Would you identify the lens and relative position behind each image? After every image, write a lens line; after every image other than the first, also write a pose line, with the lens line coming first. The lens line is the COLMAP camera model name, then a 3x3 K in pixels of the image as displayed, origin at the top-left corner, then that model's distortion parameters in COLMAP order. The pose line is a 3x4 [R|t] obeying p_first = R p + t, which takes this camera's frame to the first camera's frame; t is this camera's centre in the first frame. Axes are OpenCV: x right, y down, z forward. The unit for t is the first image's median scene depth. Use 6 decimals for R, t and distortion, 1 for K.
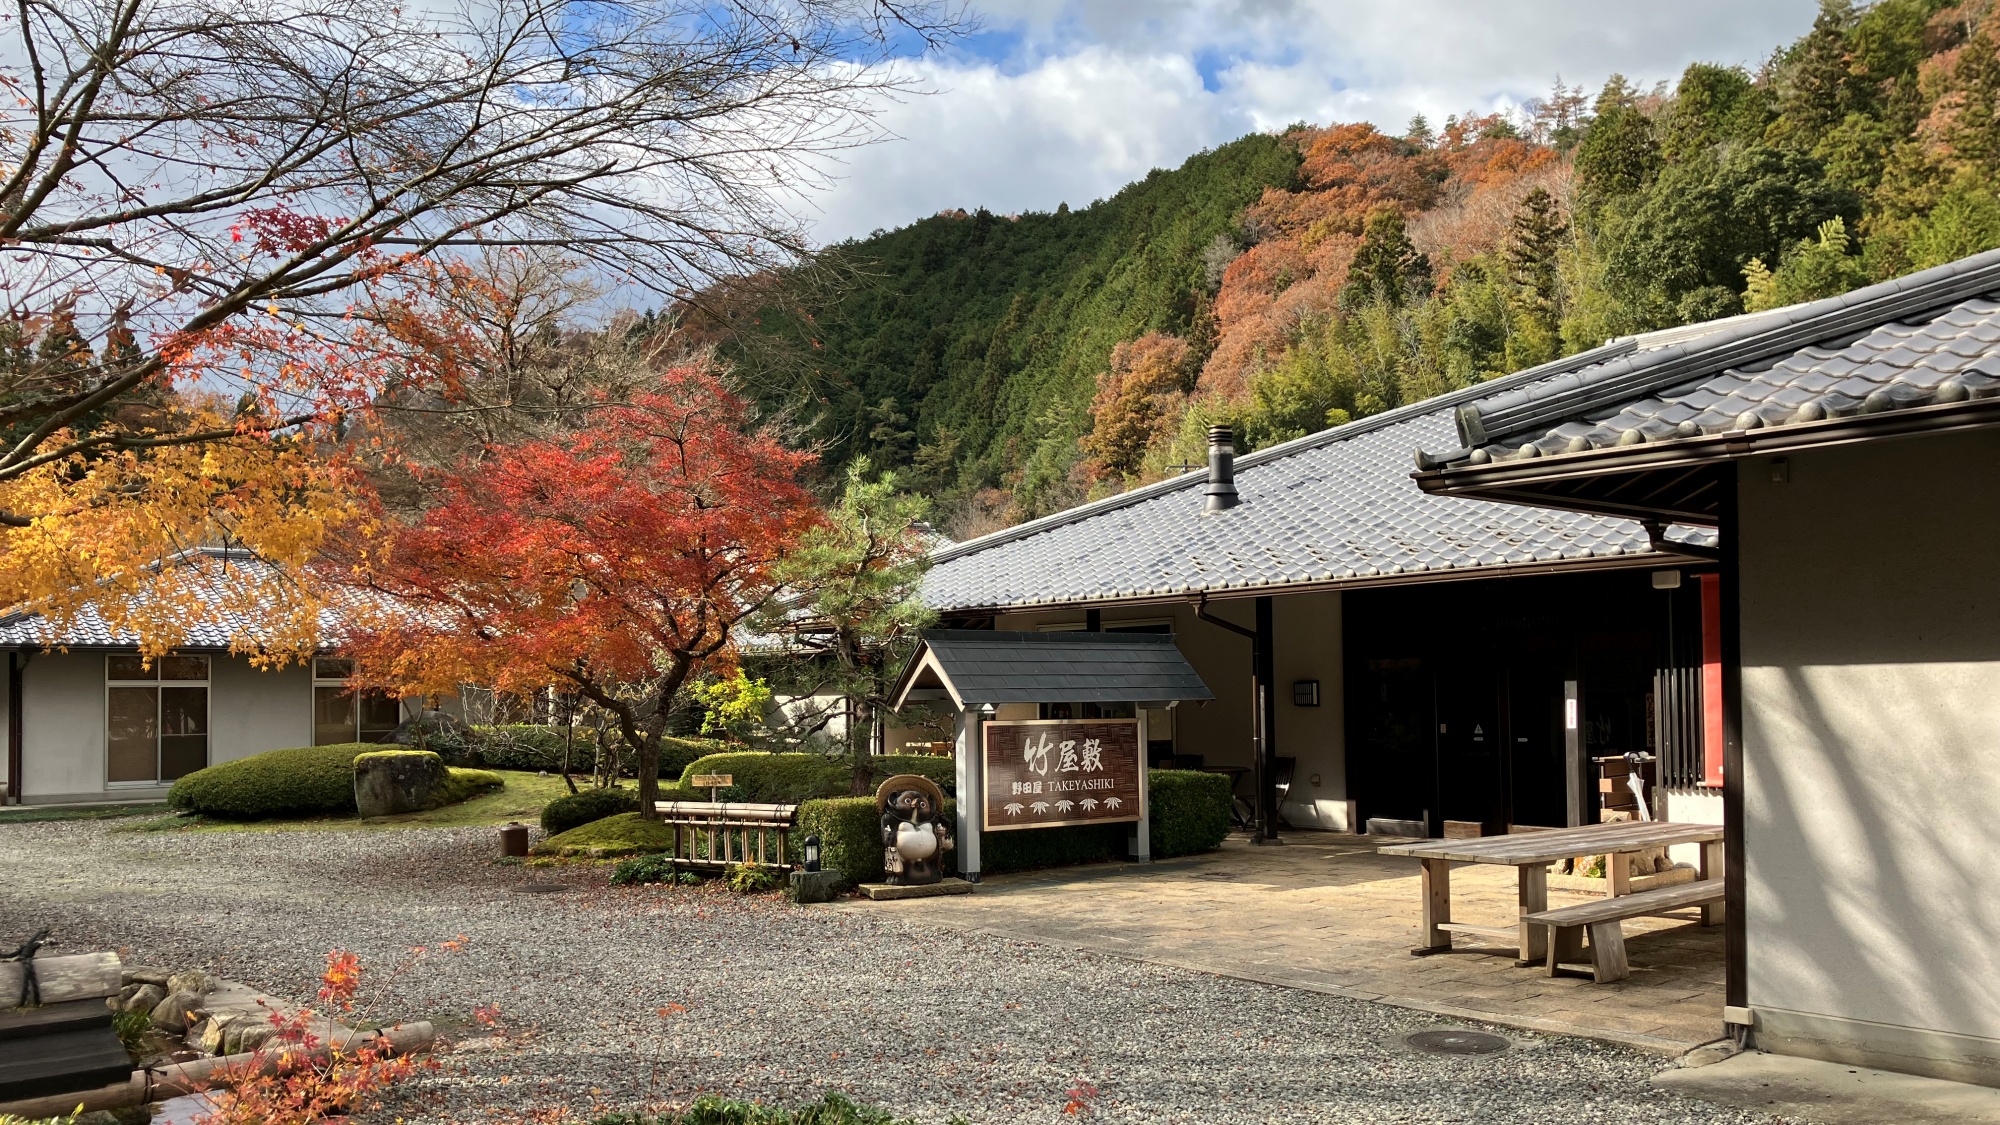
lens RADIAL K [[1734.5, 0, 1000.0], [0, 1734.5, 562.5], [0, 0, 1]] dist [-0.136074, -0.001895]
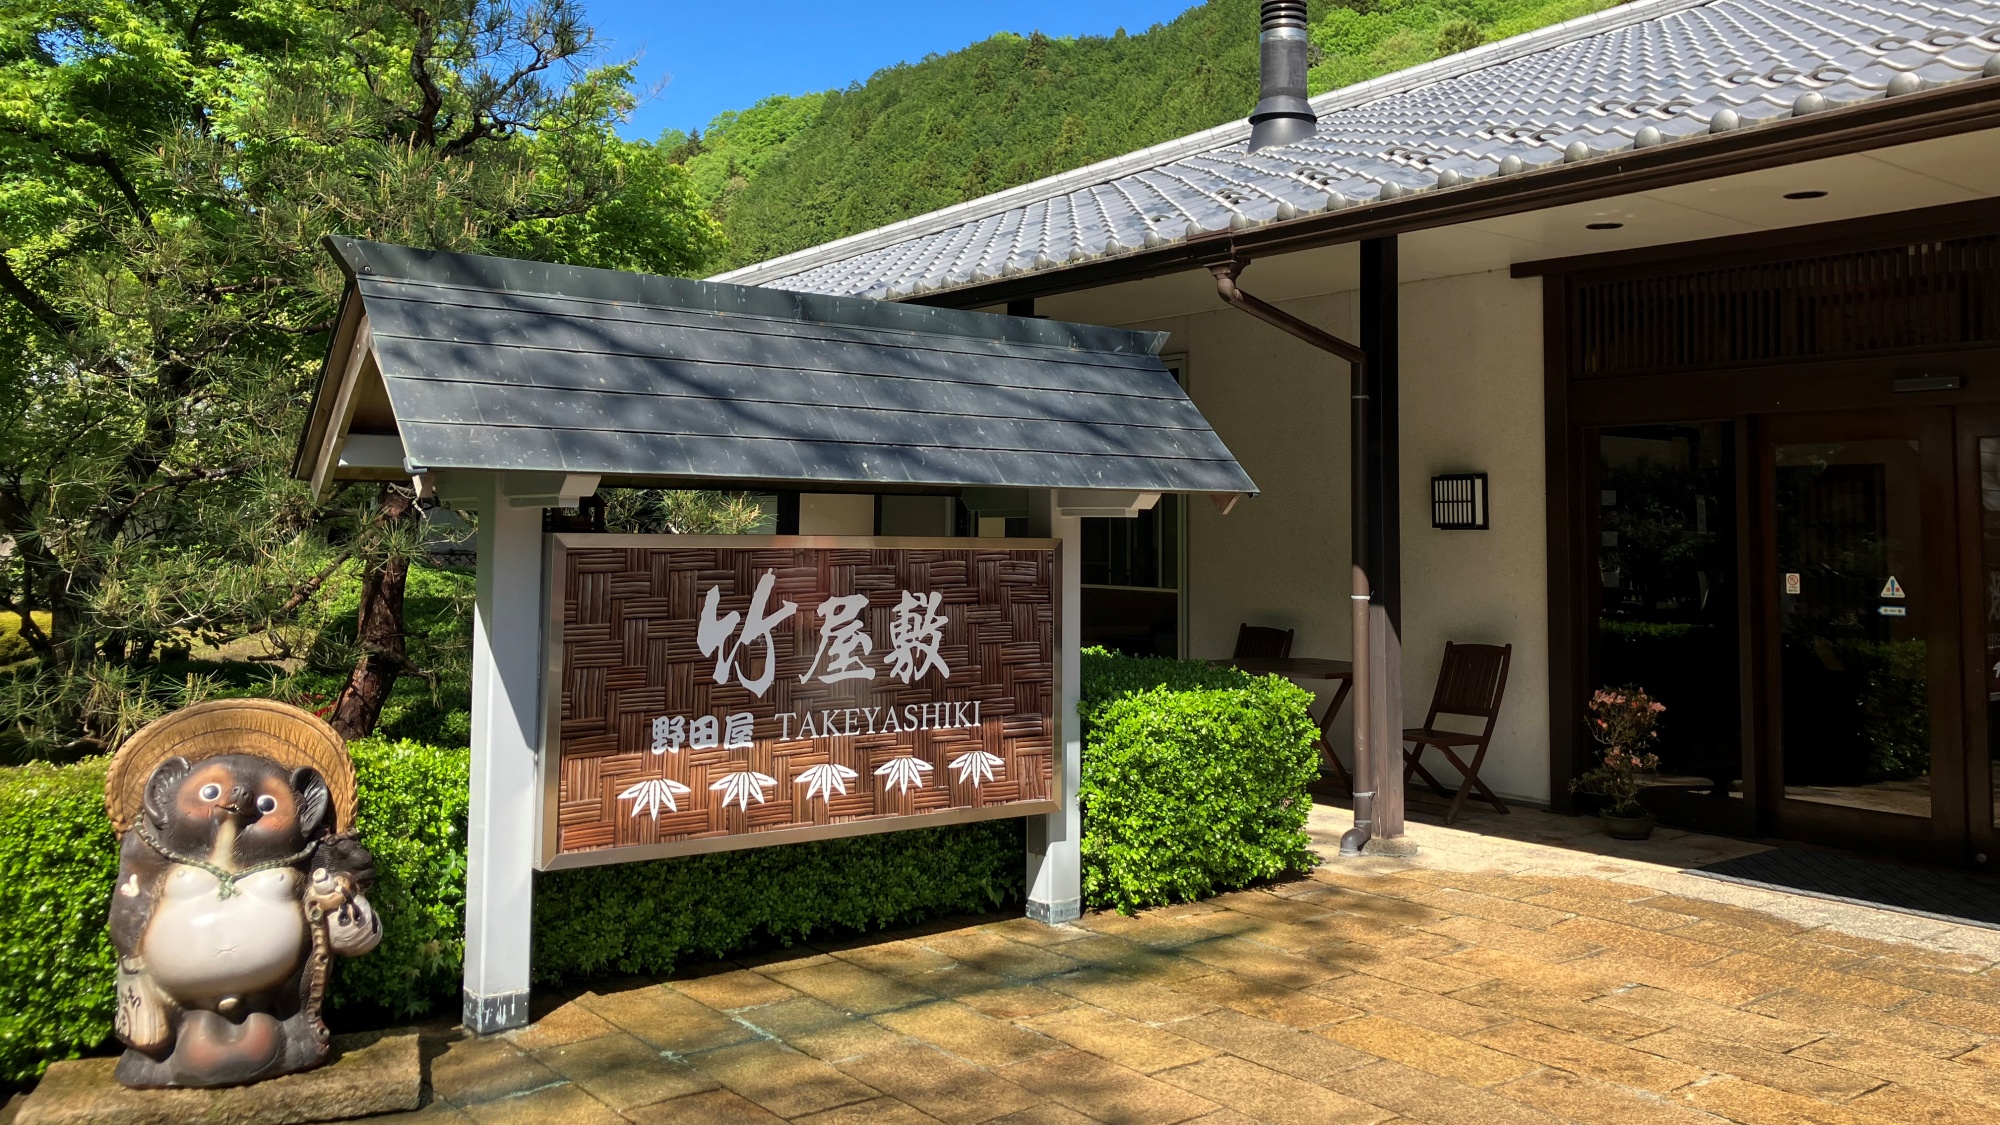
lens RADIAL K [[1734.5, 0, 1000.0], [0, 1734.5, 562.5], [0, 0, 1]] dist [-0.136074, -0.001895]
pose [[0.999420, 0.020006, -0.027568, 0.079085], [-0.017314, 0.995361, 0.094638, 0.061460], [0.029333, -0.094105, 0.995130, 0.641009]]
